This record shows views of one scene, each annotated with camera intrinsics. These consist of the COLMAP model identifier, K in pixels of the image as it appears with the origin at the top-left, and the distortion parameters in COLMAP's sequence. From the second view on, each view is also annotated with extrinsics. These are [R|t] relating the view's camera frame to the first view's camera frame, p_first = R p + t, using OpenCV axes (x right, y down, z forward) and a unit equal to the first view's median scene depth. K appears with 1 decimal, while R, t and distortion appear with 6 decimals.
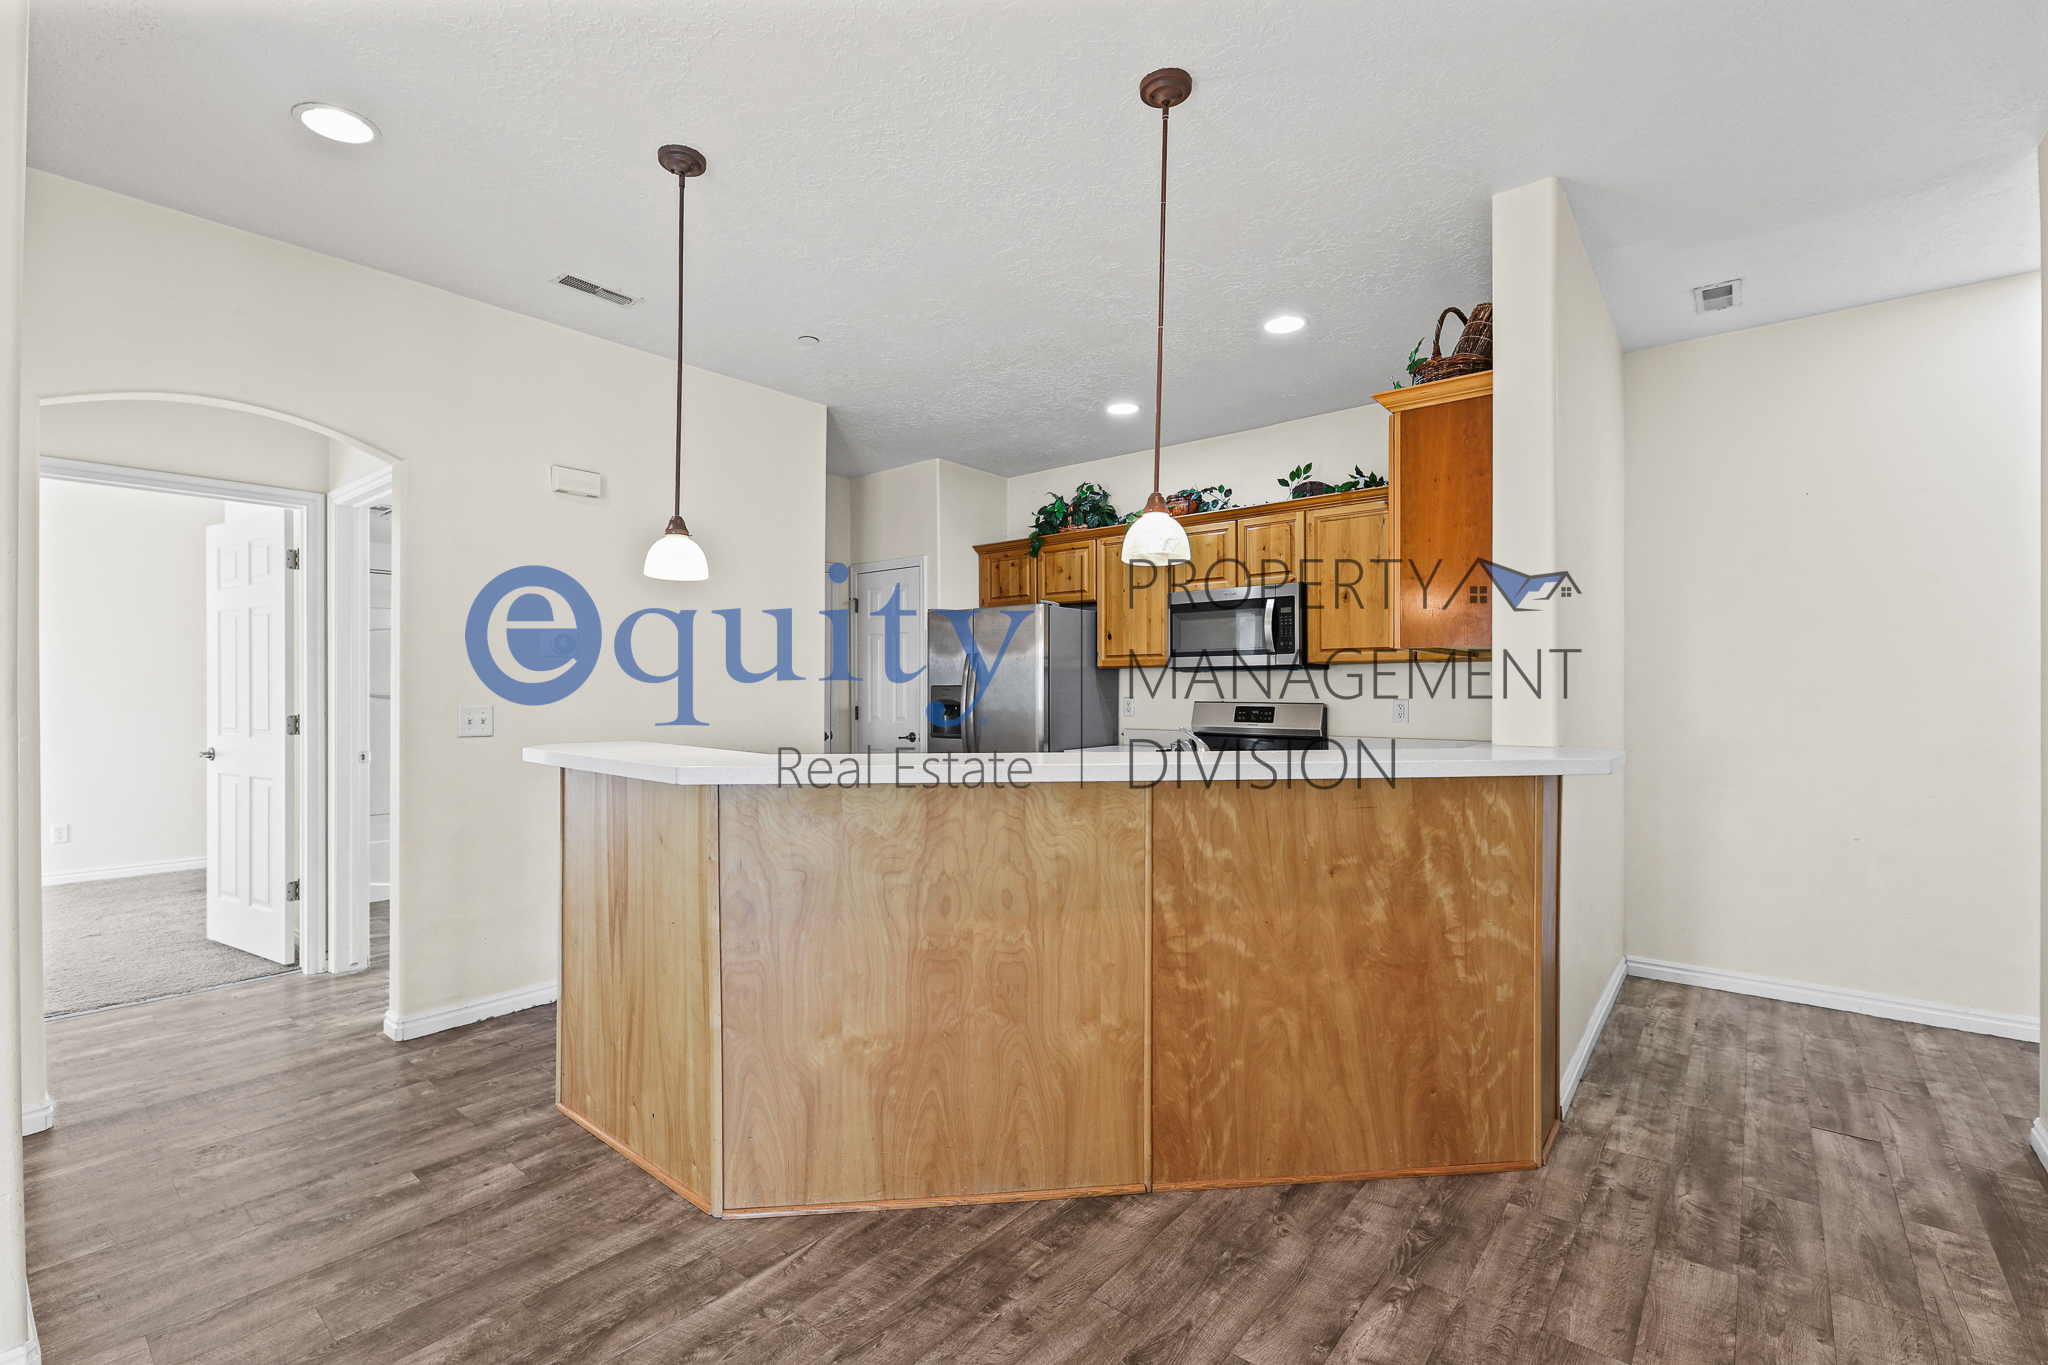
lens RADIAL K [[890.6, 0, 1025.8], [0, 890.6, 674.2], [0, 0, 1]] dist [-0.001723, -0.000304]
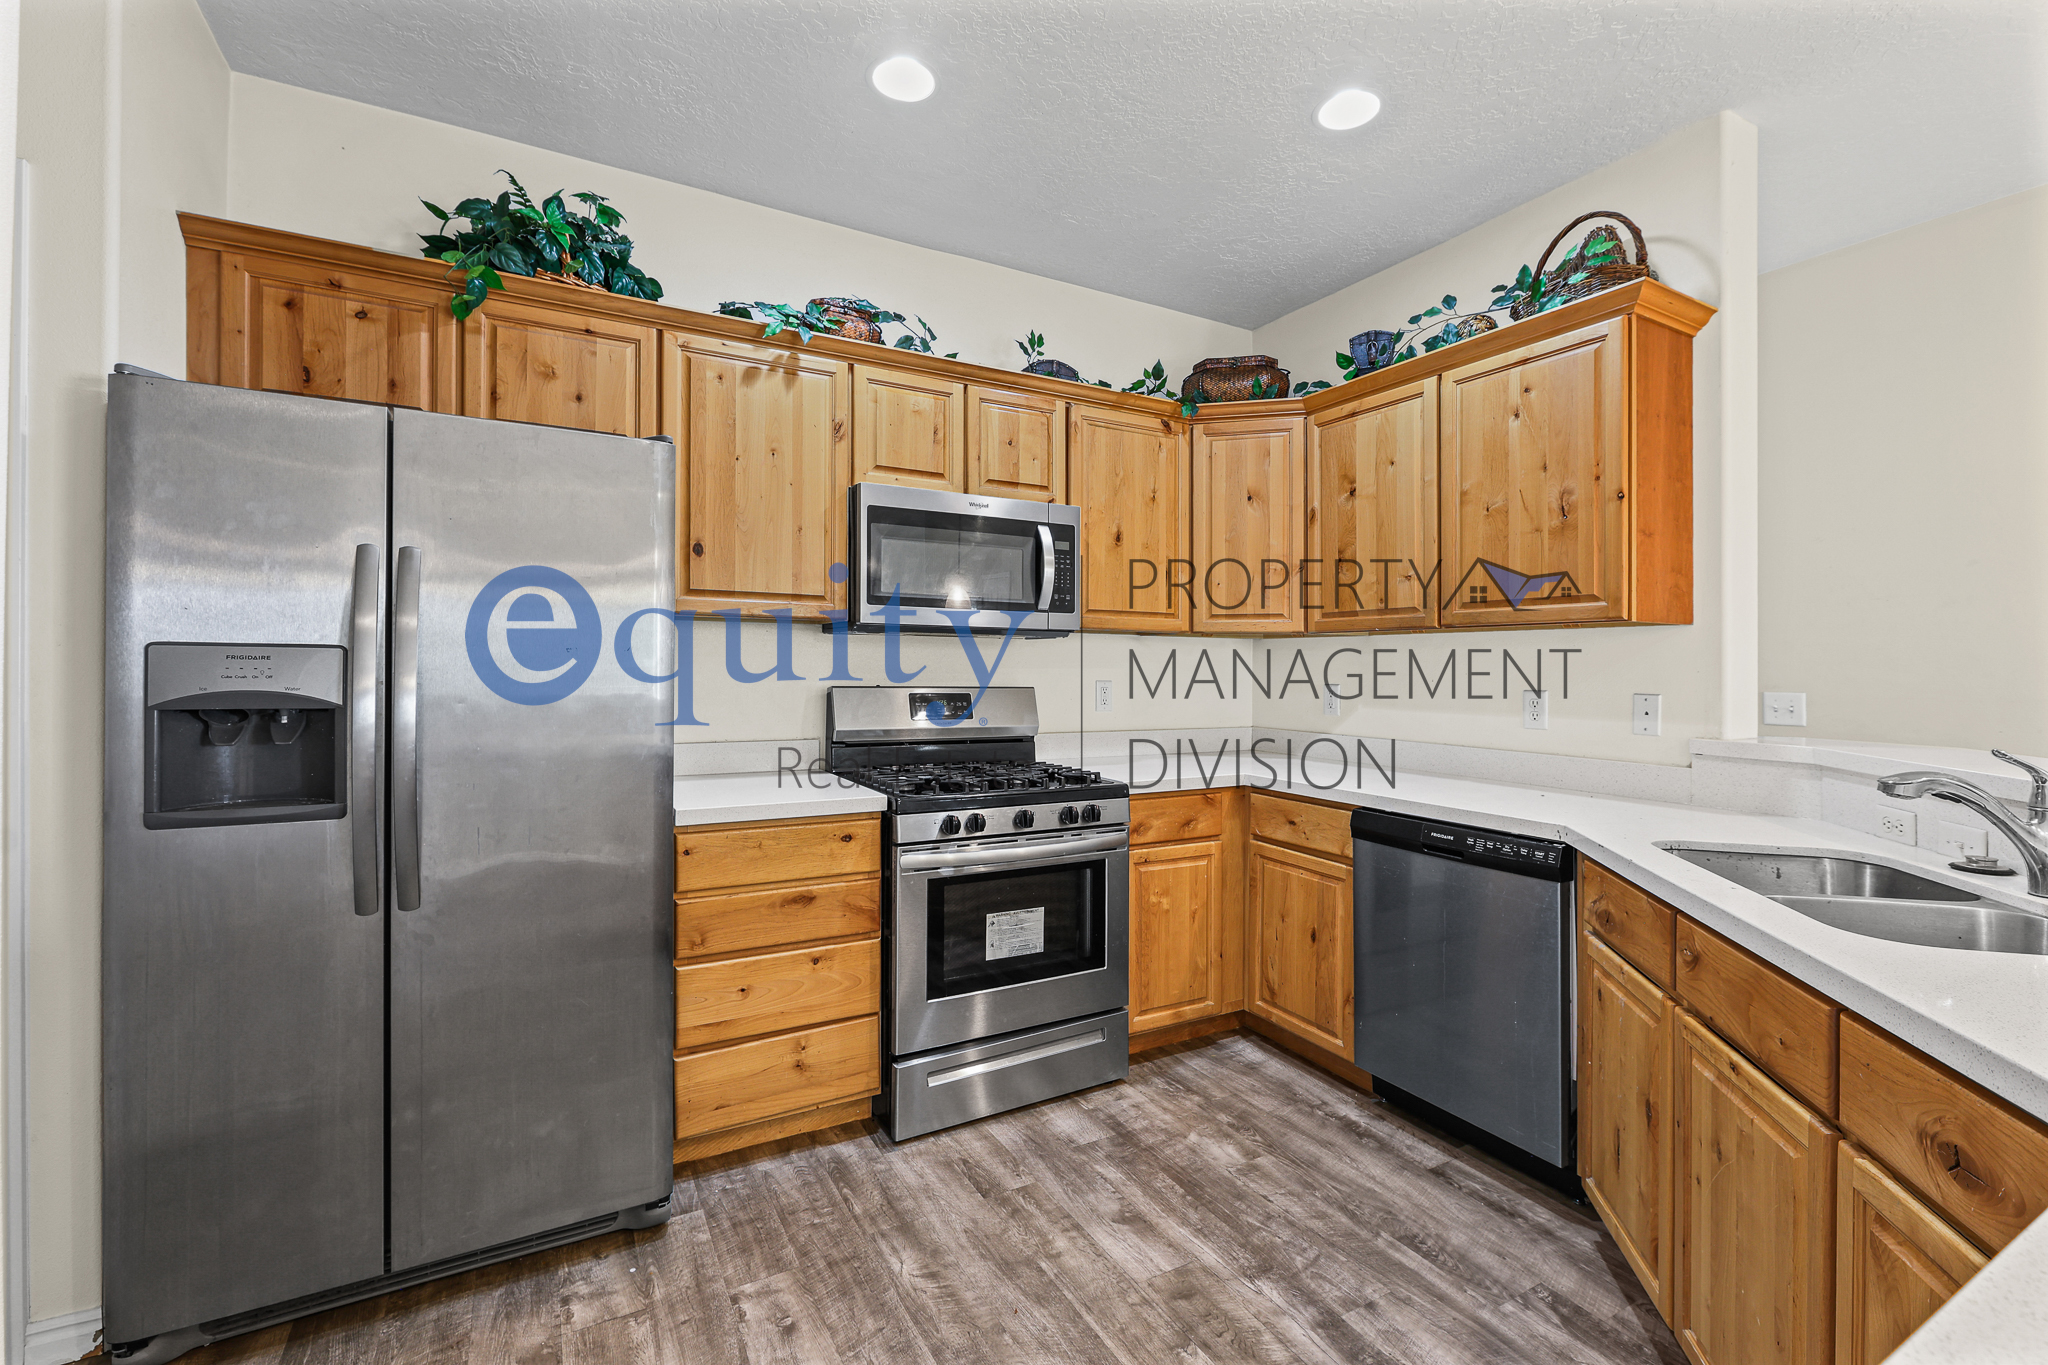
lens RADIAL K [[890.6, 0, 1033.7], [0, 890.6, 670.1], [0, 0, 1]] dist [-0.001723, -0.000304]
pose [[0.363232, 0.008616, 0.931659, -0.288098], [-0.023820, 0.999716, 0.000041, 0.017294], [-0.931394, -0.022207, 0.363334, 0.698422]]
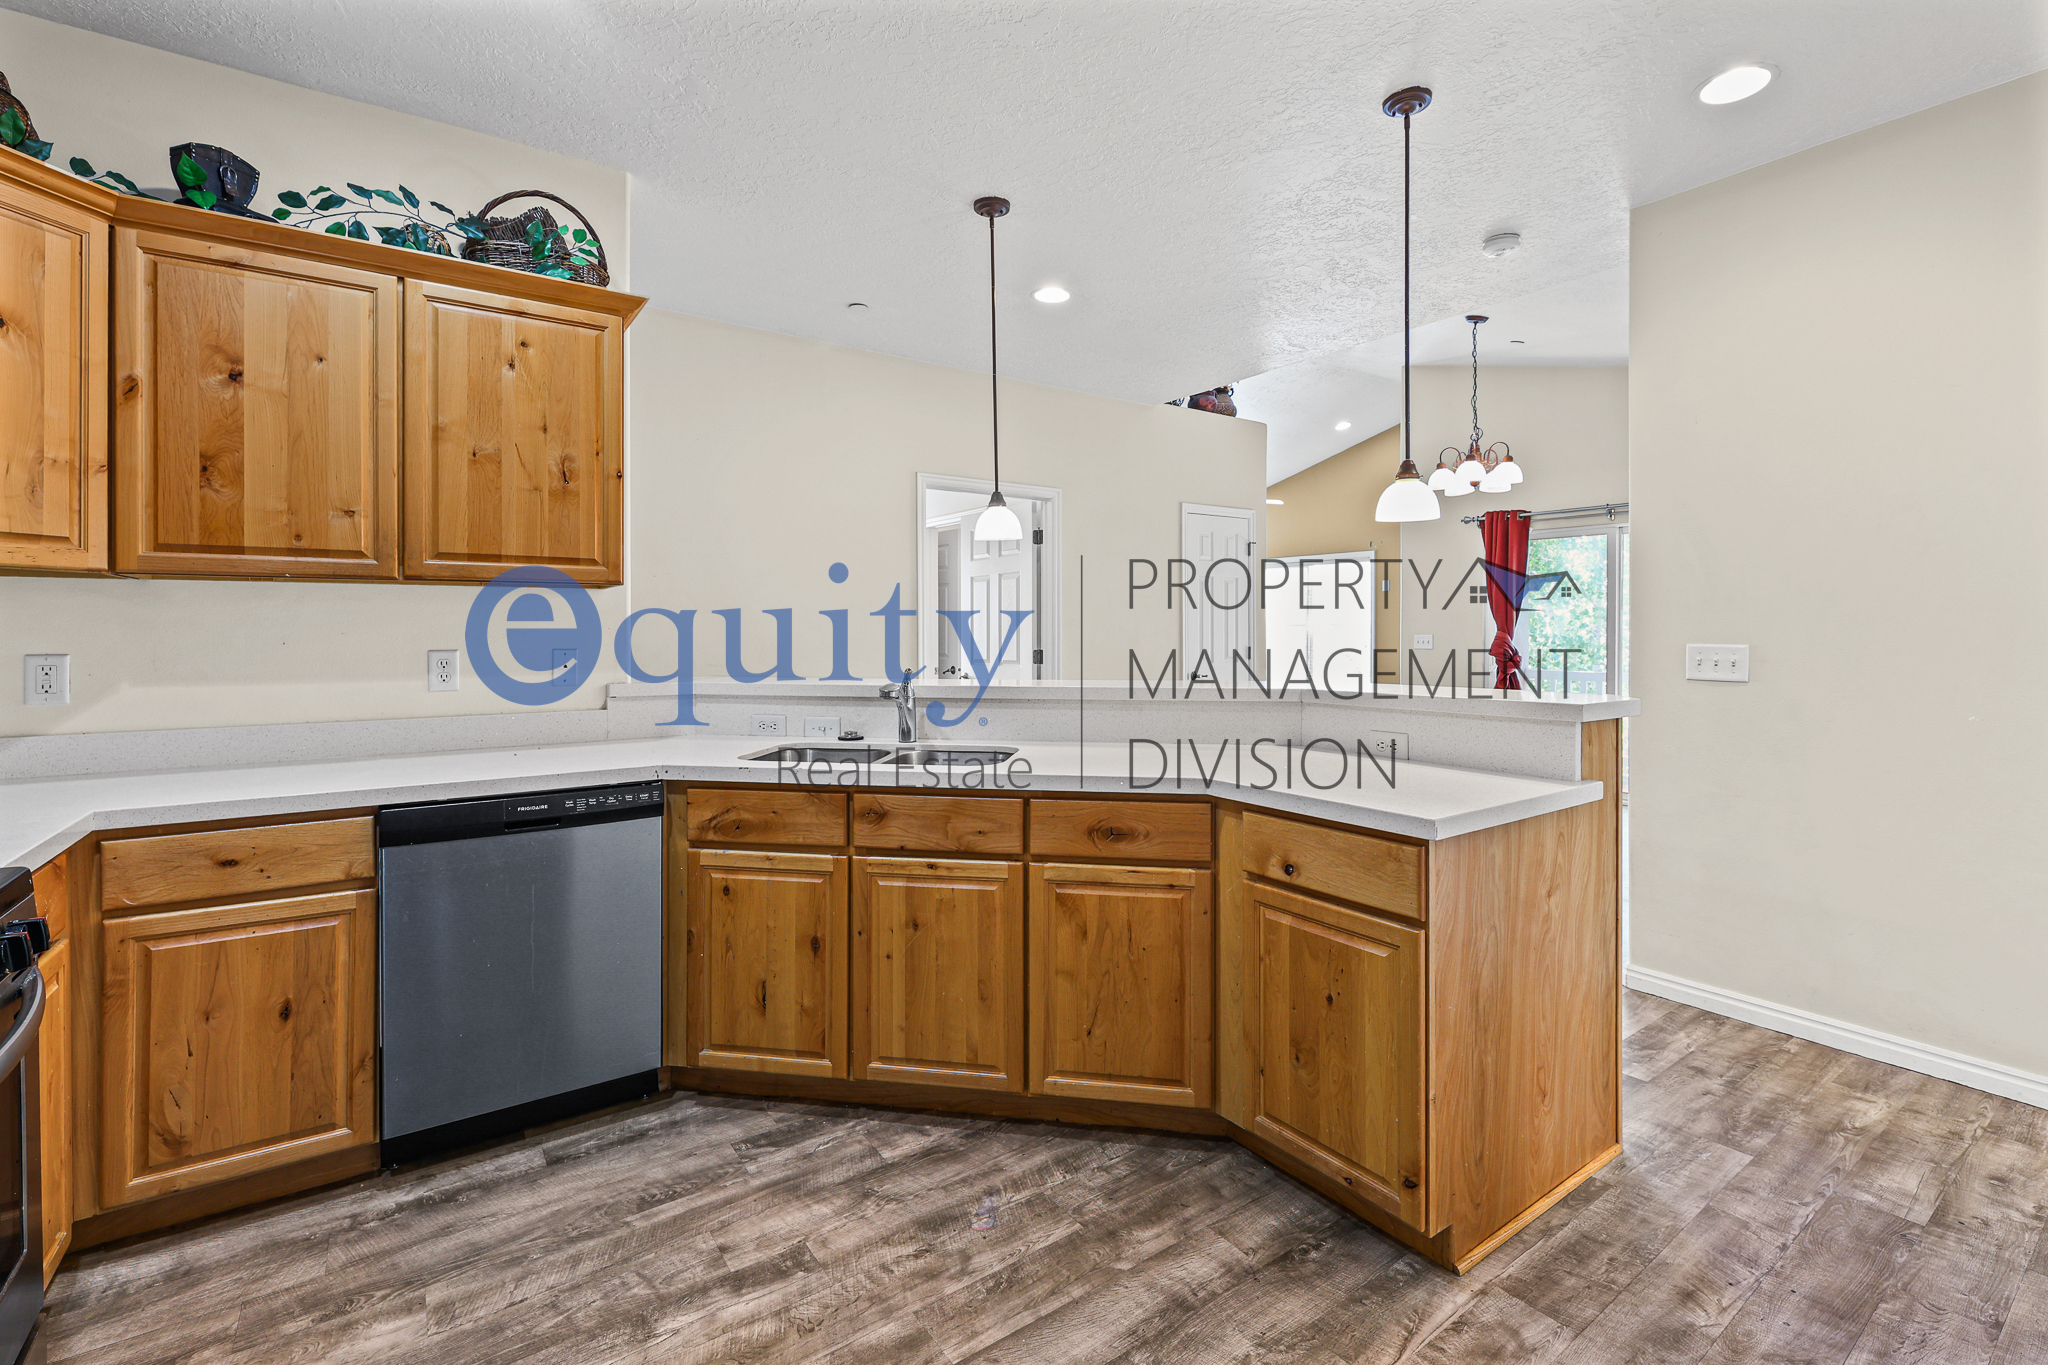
lens RADIAL K [[890.6, 0, 1026.8], [0, 890.6, 633.4], [0, 0, 1]] dist [-0.001723, -0.000304]
pose [[-0.964115, 0.008039, 0.265364, -0.099250], [0.006017, 0.999946, -0.008432, 0.019552], [-0.265418, -0.006532, -0.964111, 1.067397]]
